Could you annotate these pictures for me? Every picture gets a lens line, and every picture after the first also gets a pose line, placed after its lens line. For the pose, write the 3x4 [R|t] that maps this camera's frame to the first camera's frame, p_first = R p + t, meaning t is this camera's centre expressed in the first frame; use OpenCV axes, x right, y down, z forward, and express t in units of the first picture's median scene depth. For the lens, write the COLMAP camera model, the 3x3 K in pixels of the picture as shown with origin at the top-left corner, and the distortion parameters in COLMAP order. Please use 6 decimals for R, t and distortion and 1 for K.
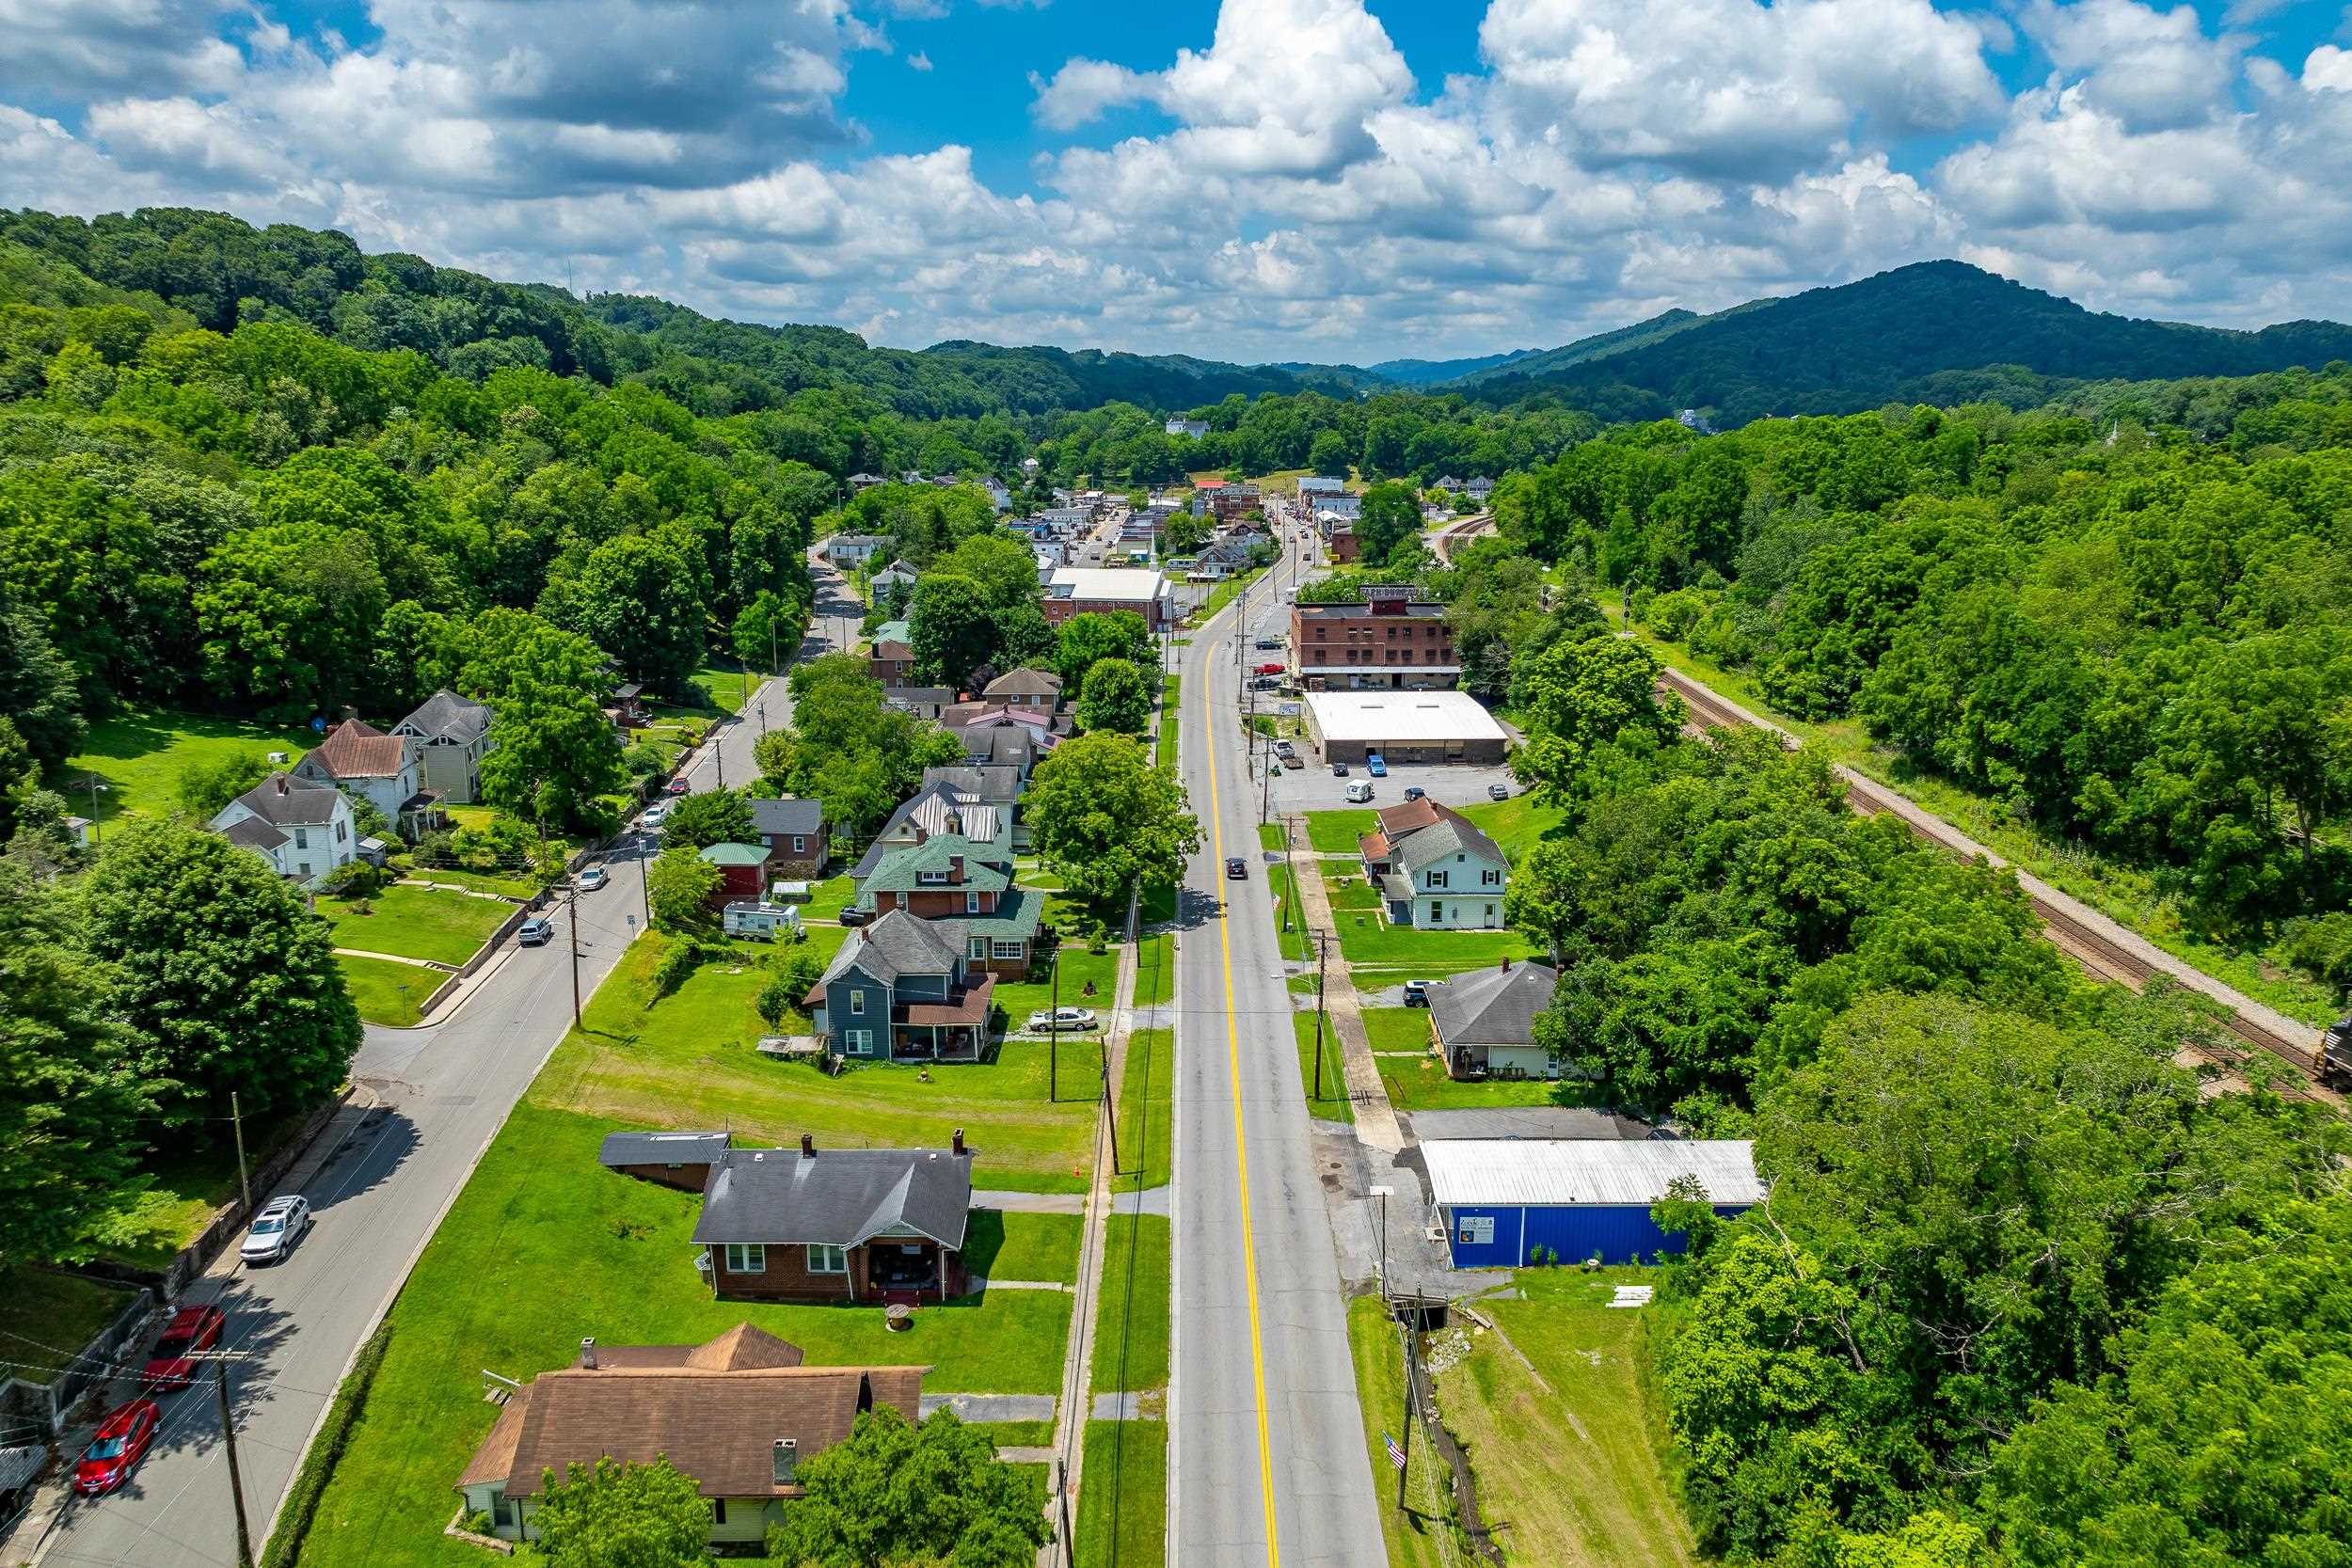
lens RADIAL K [[1660.7, 0, 1162.9], [0, 1660.7, 758.5], [0, 0, 1]] dist [-0.029249, 0.020820]
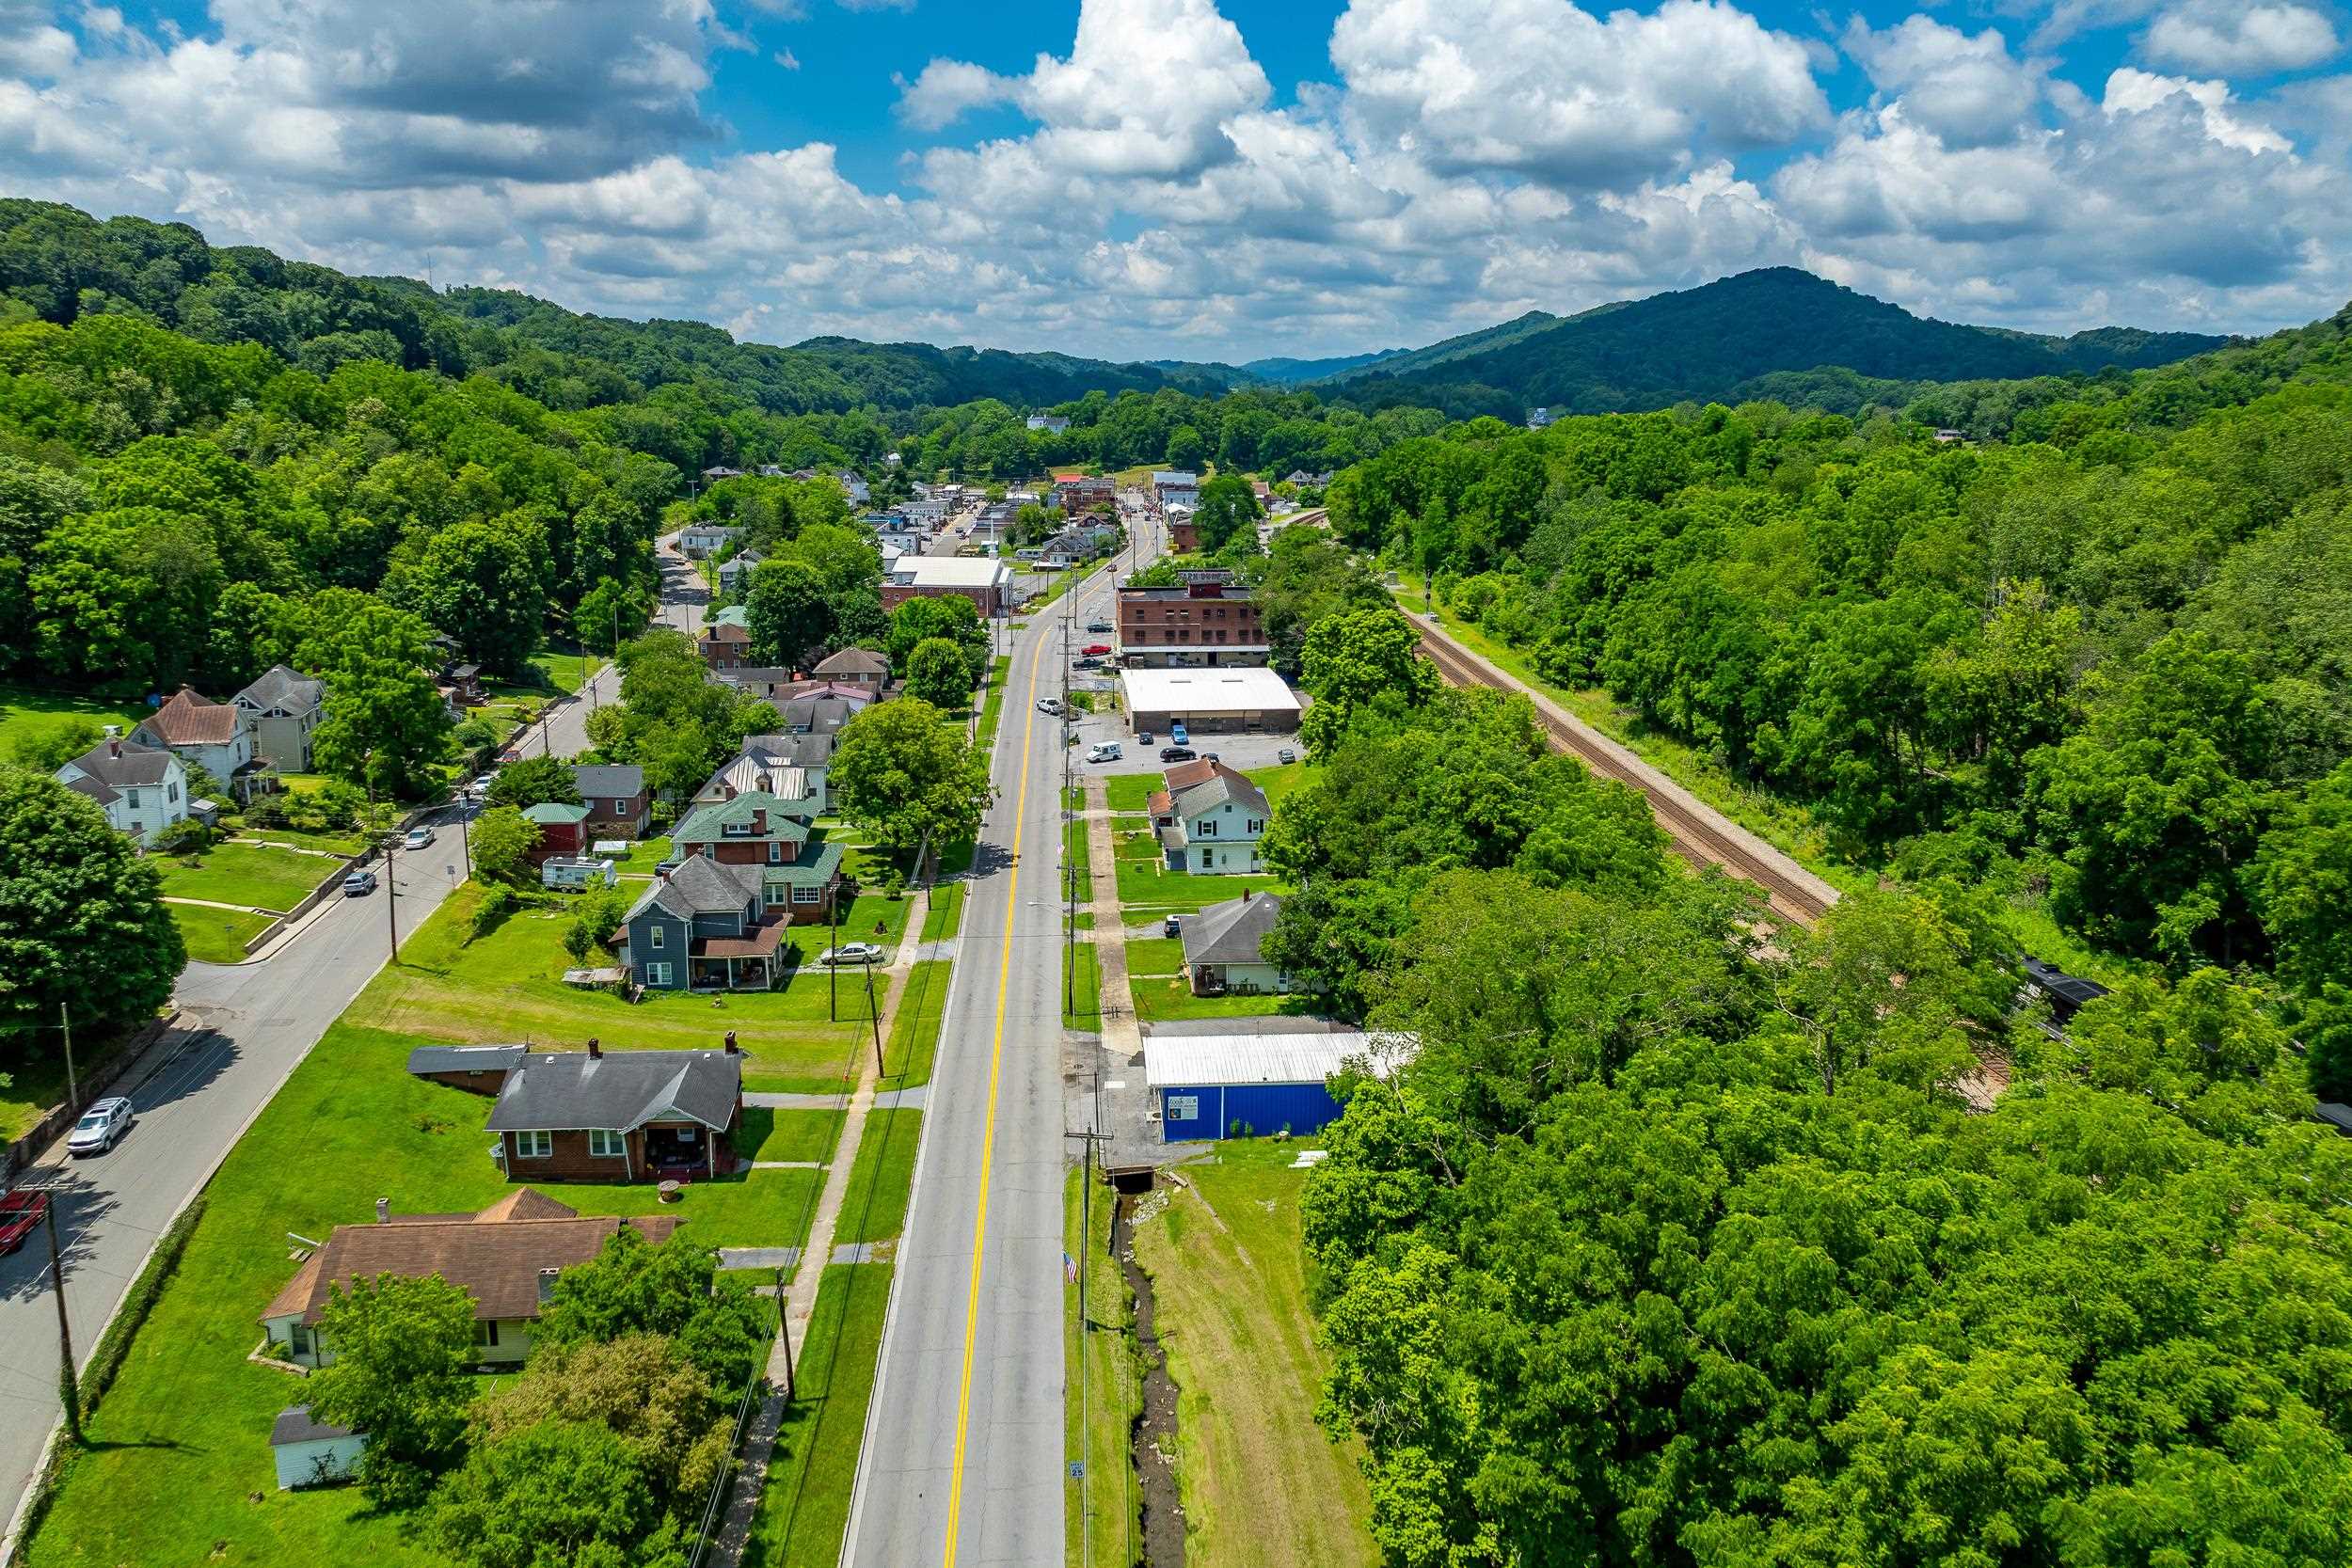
lens RADIAL K [[1660.7, 0, 1161.0], [0, 1660.7, 712.8], [0, 0, 1]] dist [-0.029249, 0.020820]
pose [[0.997444, -0.007846, 0.071026, 0.057124], [0.009604, 0.999655, -0.024440, 0.022808], [-0.070810, 0.025060, 0.997175, -0.096115]]
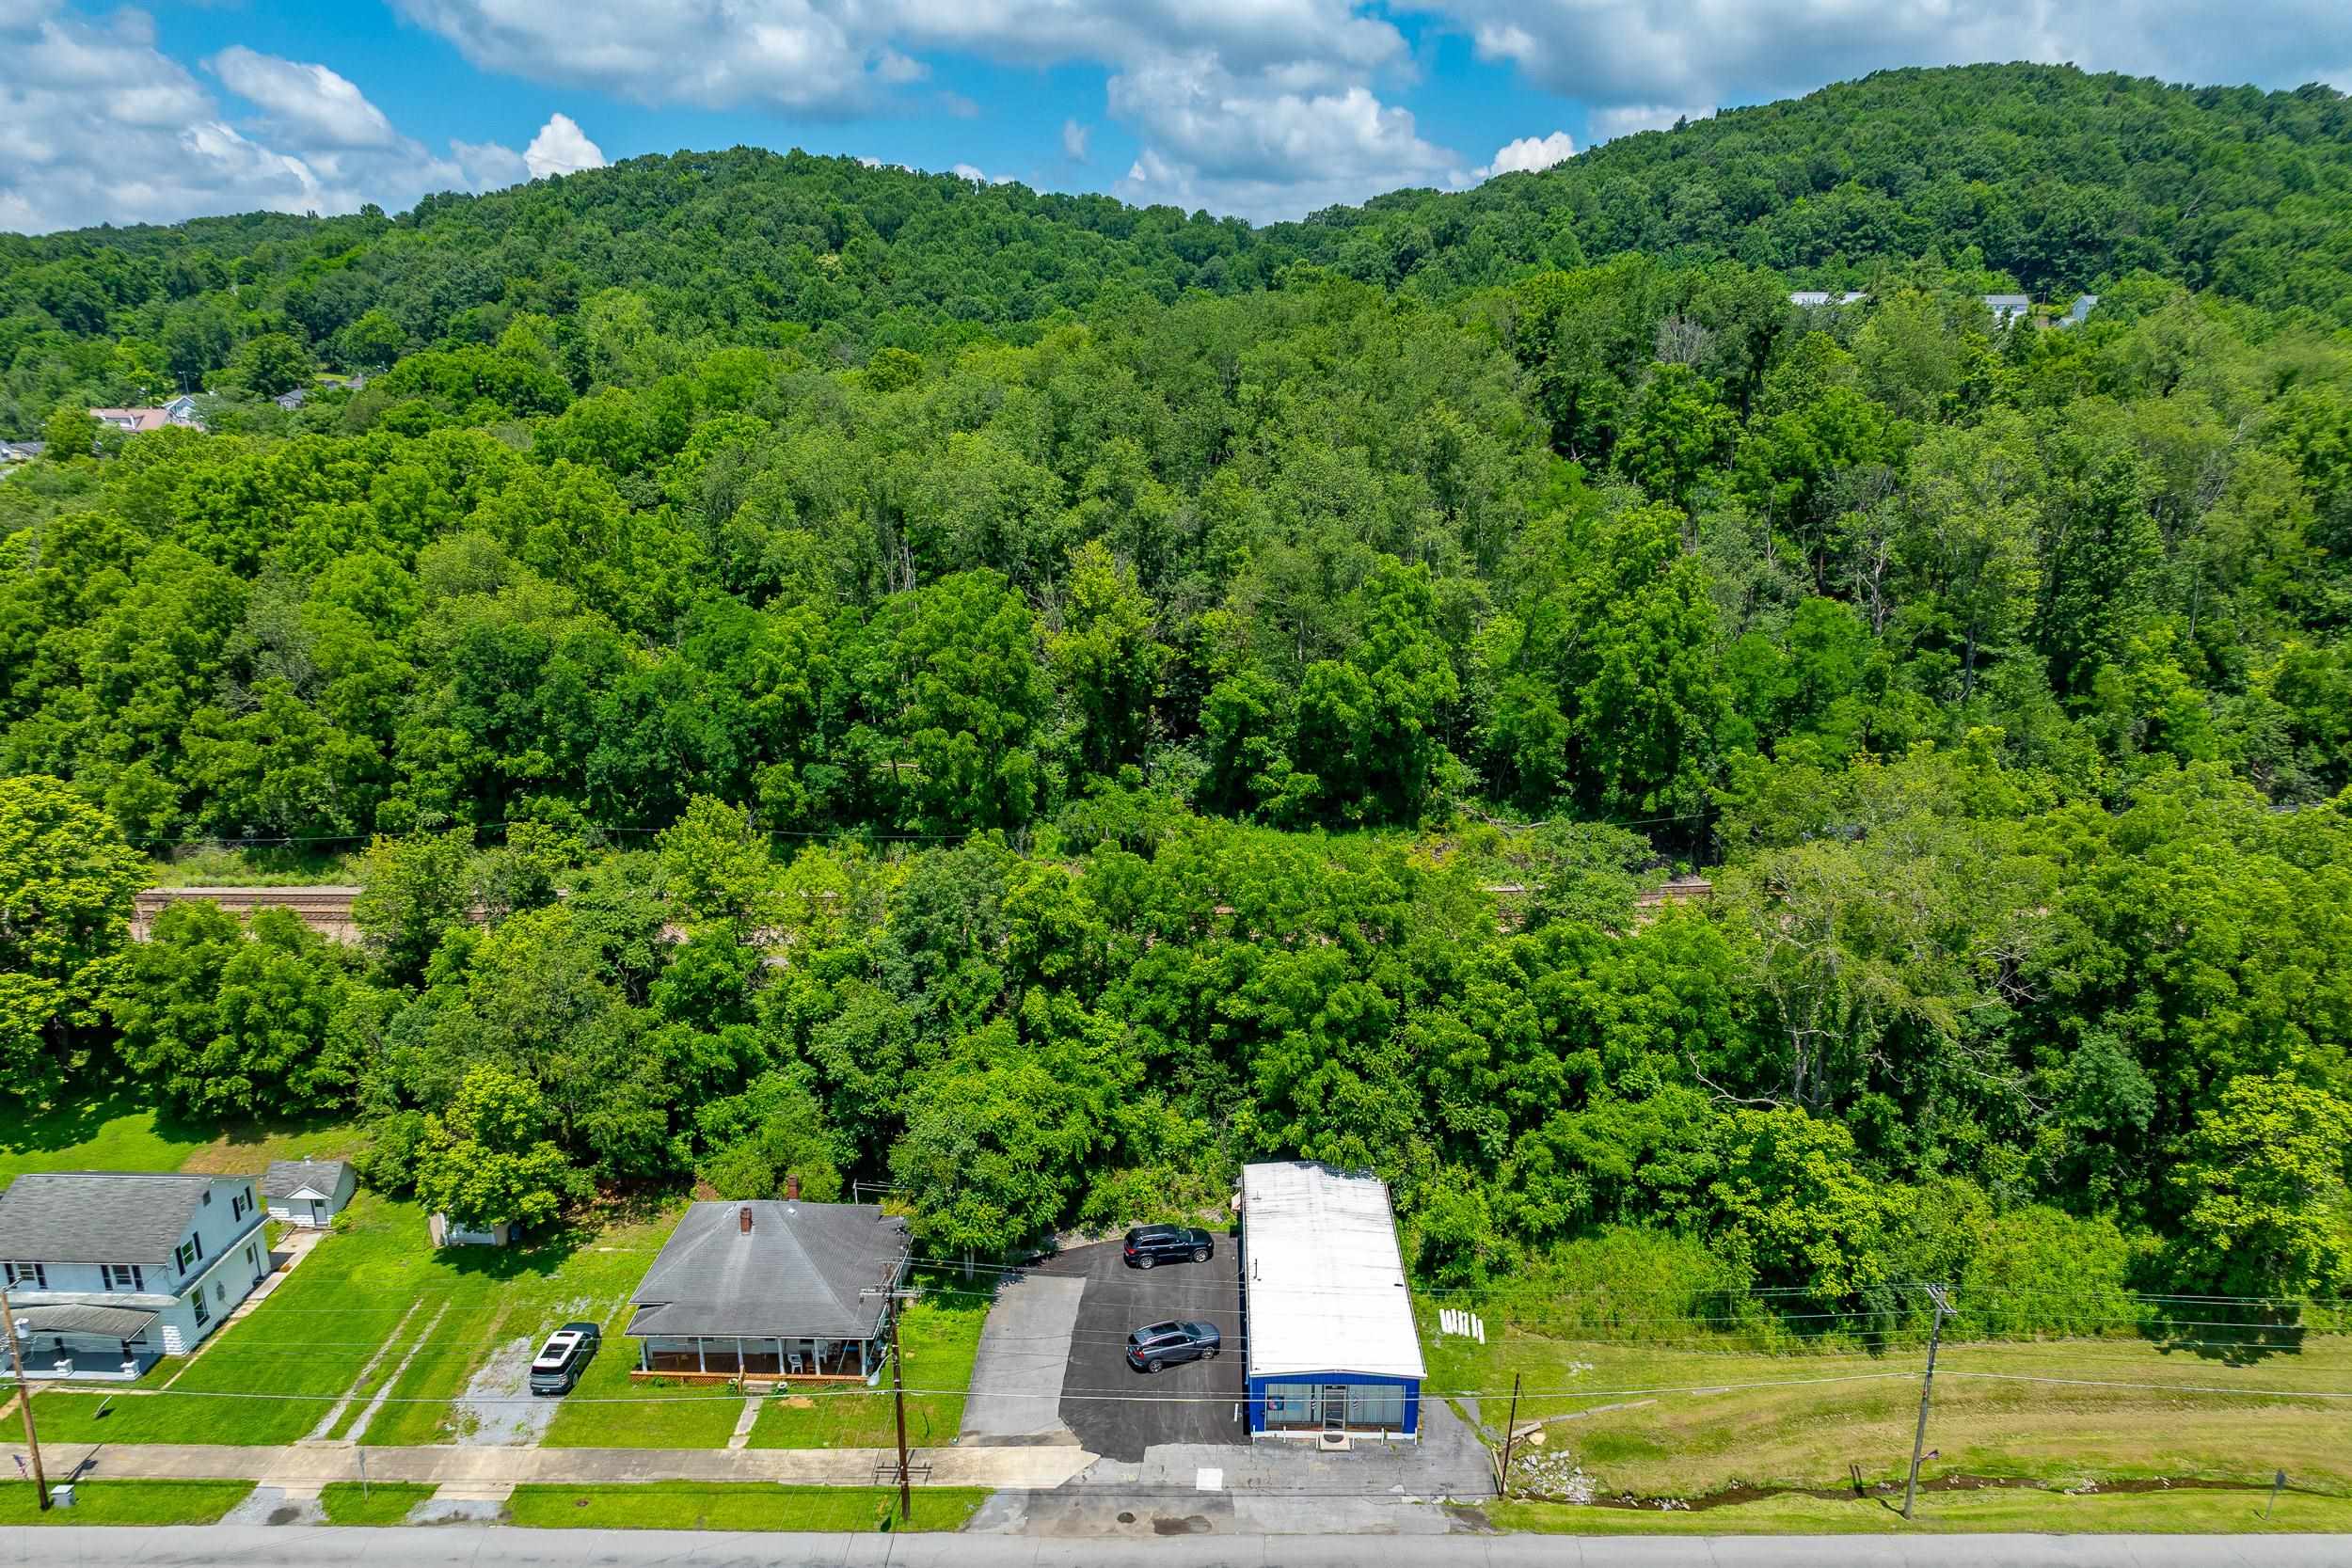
lens RADIAL K [[1660.7, 0, 1169.4], [0, 1660.7, 854.5], [0, 0, 1]] dist [-0.029249, 0.020820]
pose [[-0.003103, -0.280860, 0.959744, -0.329287], [0.212803, 0.937580, 0.275062, -0.135250], [-0.977090, 0.205090, 0.056858, 0.618420]]
